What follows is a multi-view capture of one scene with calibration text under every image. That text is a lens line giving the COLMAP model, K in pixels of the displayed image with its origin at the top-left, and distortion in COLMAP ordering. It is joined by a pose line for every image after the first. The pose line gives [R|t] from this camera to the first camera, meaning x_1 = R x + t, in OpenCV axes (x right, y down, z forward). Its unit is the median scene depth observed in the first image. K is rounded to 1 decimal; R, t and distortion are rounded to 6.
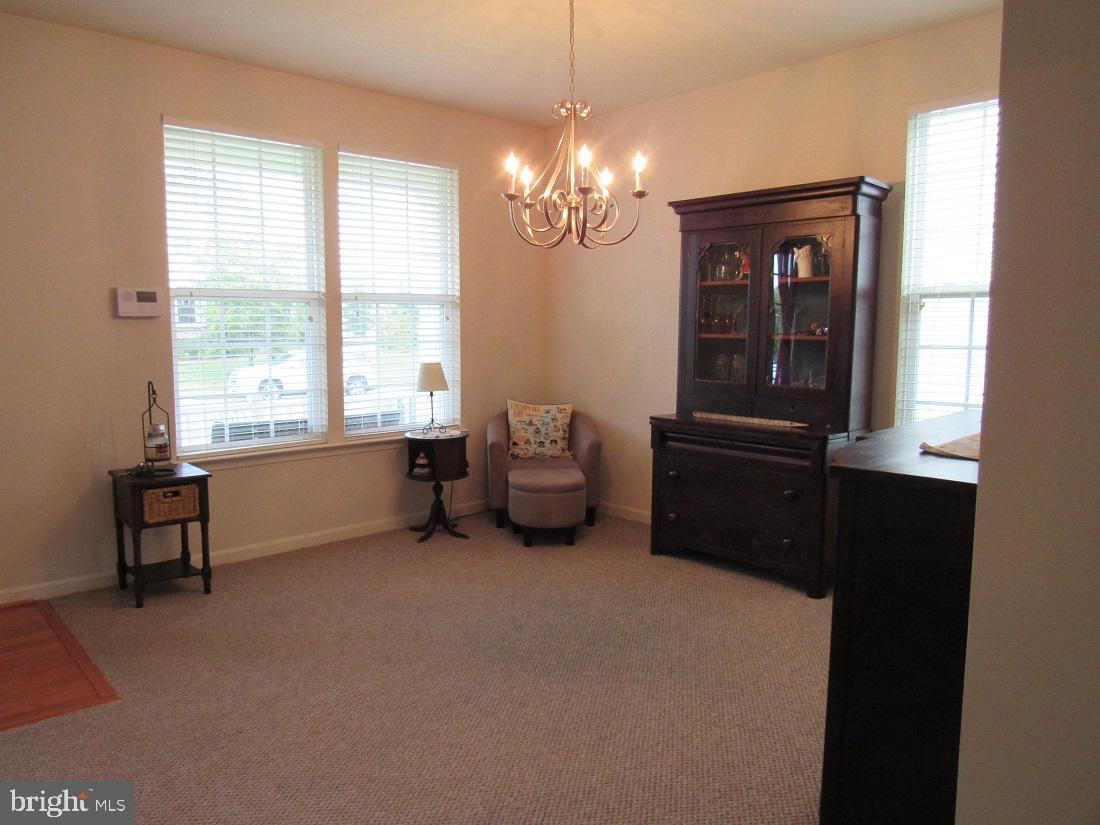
lens RADIAL K [[783.7, 0, 542.3], [0, 783.7, 410.1], [0, 0, 1]] dist [-0.049579, -0.002475]
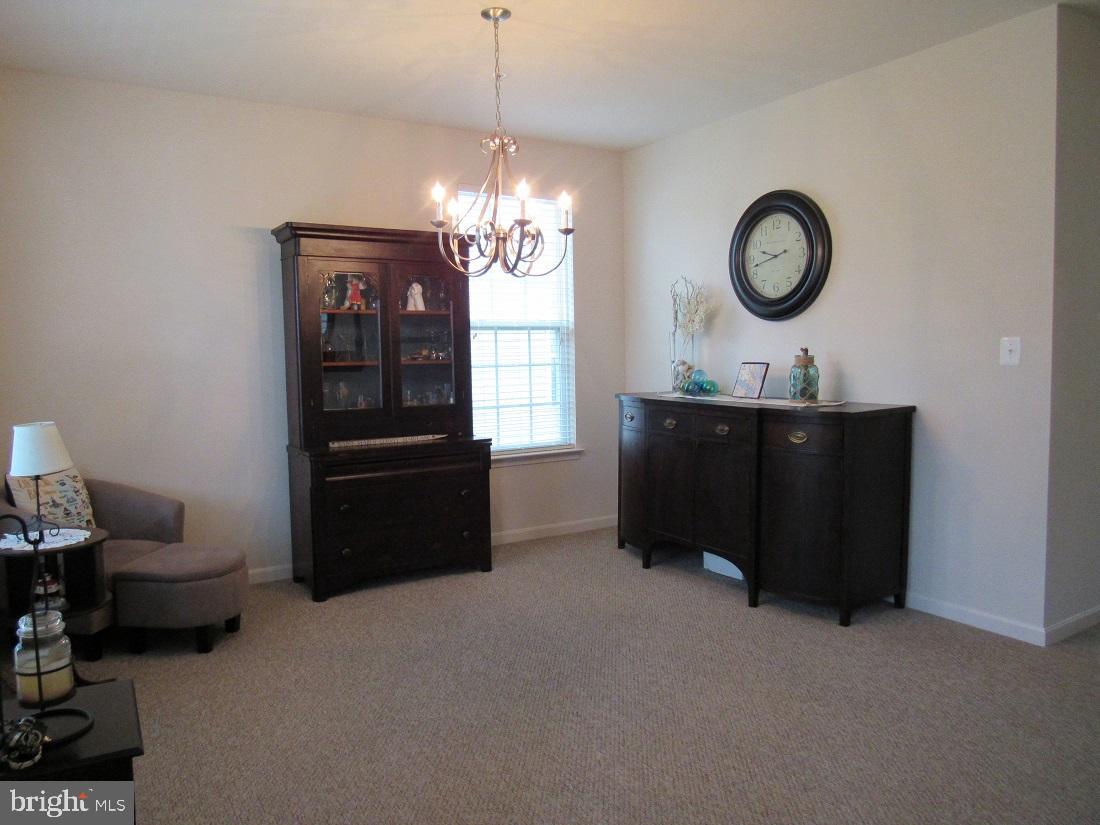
lens RADIAL K [[783.7, 0, 542.3], [0, 783.7, 410.1], [0, 0, 1]] dist [-0.049579, -0.002475]
pose [[0.181354, -0.079753, 0.980179, -0.794469], [0.118748, 0.991189, 0.058678, -0.071280], [-0.976222, 0.105753, 0.189226, 0.627526]]
